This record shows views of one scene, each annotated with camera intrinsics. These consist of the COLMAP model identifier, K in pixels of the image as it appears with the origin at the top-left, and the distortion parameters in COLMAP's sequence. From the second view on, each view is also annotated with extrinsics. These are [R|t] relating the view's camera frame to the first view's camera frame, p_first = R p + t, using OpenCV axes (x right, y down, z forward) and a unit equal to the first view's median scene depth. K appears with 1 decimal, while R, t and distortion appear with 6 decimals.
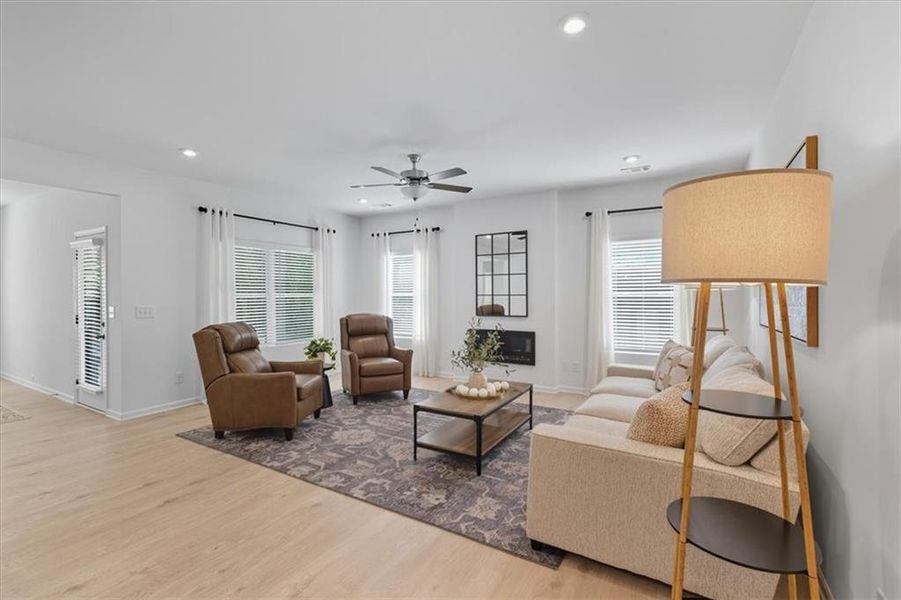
lens RADIAL K [[401.4, 0, 447.5], [0, 401.4, 296.4], [0, 0, 1]] dist [-0.009169, 0.001480]
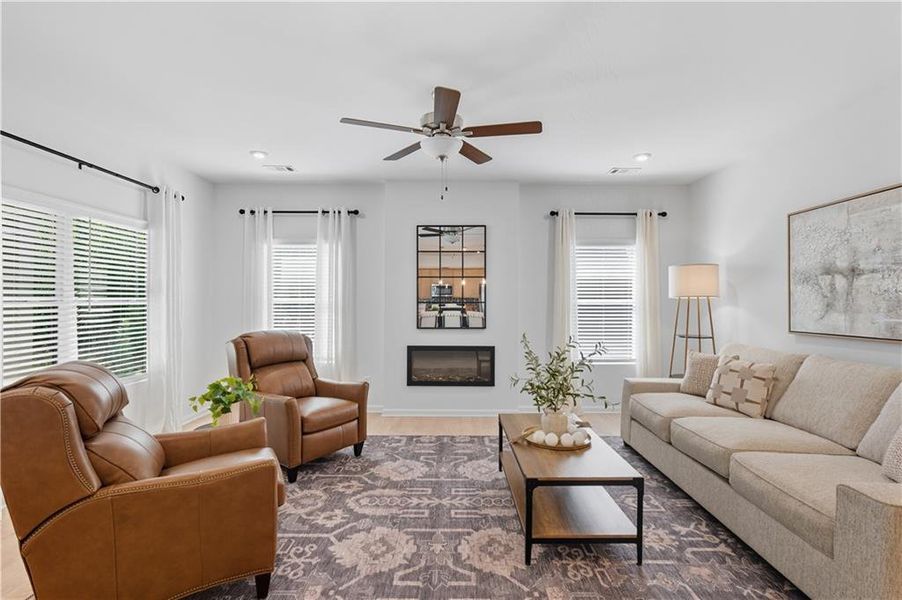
lens RADIAL K [[414.1, 0, 454.1], [0, 414.1, 300.6], [0, 0, 1]] dist [-0.007465, 0.003446]
pose [[0.859105, 0.004817, 0.511777, -0.401050], [-0.001940, 0.999979, -0.006154, -0.002483], [-0.511796, 0.004294, 0.859096, 0.391483]]
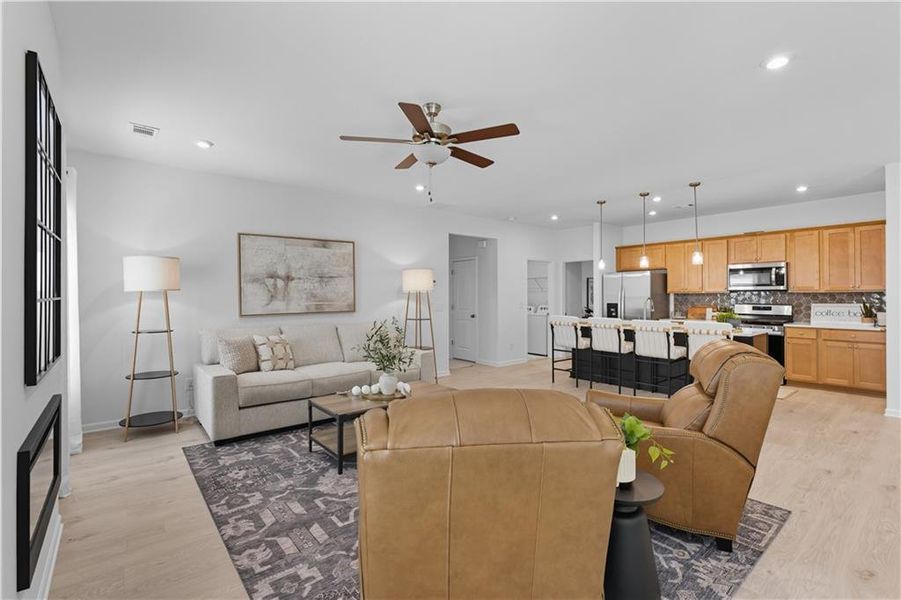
lens RADIAL K [[413.6, 0, 450.0], [0, 413.6, 294.2], [0, 0, 1]] dist [-0.007465, 0.003446]
pose [[-0.942381, 0.007052, 0.334467, -0.355424], [0.008315, 0.999963, 0.002342, -0.006072], [-0.334438, 0.004988, -0.942405, 1.652325]]
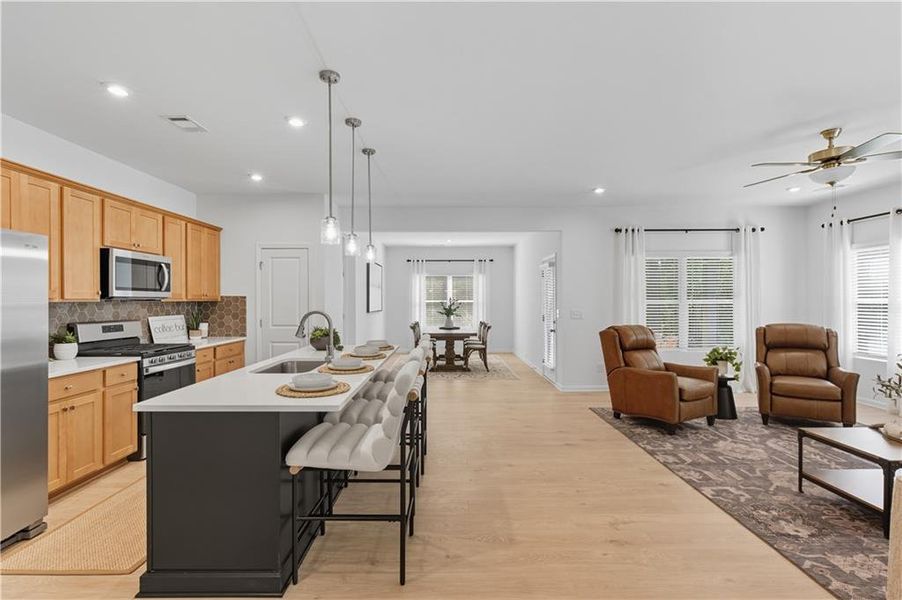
lens RADIAL K [[414.1, 0, 450.4], [0, 414.1, 301.9], [0, 0, 1]] dist [-0.007465, 0.003446]
pose [[0.514813, 0.002143, -0.857300, 0.229218], [-0.003690, 0.999993, 0.000284, -0.001109], [0.857295, 0.003017, 0.514817, -0.085353]]
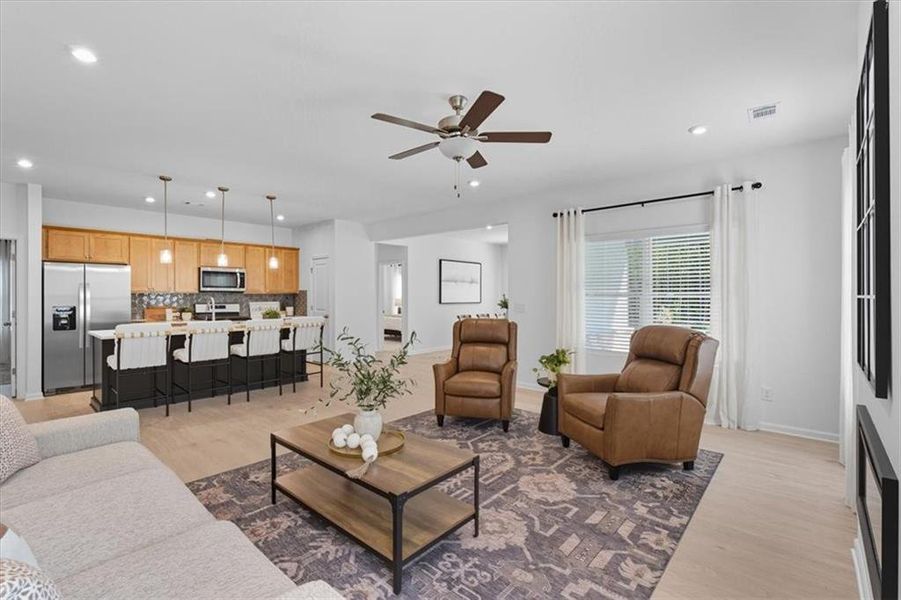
lens RADIAL K [[401.4, 0, 448.1], [0, 401.4, 301.6], [0, 0, 1]] dist [-0.009169, 0.001480]
pose [[-0.188127, 0.017238, -0.981993, 0.599968], [-0.007569, 0.999791, 0.019001, -0.003488], [0.982116, 0.011008, -0.187957, 1.084036]]
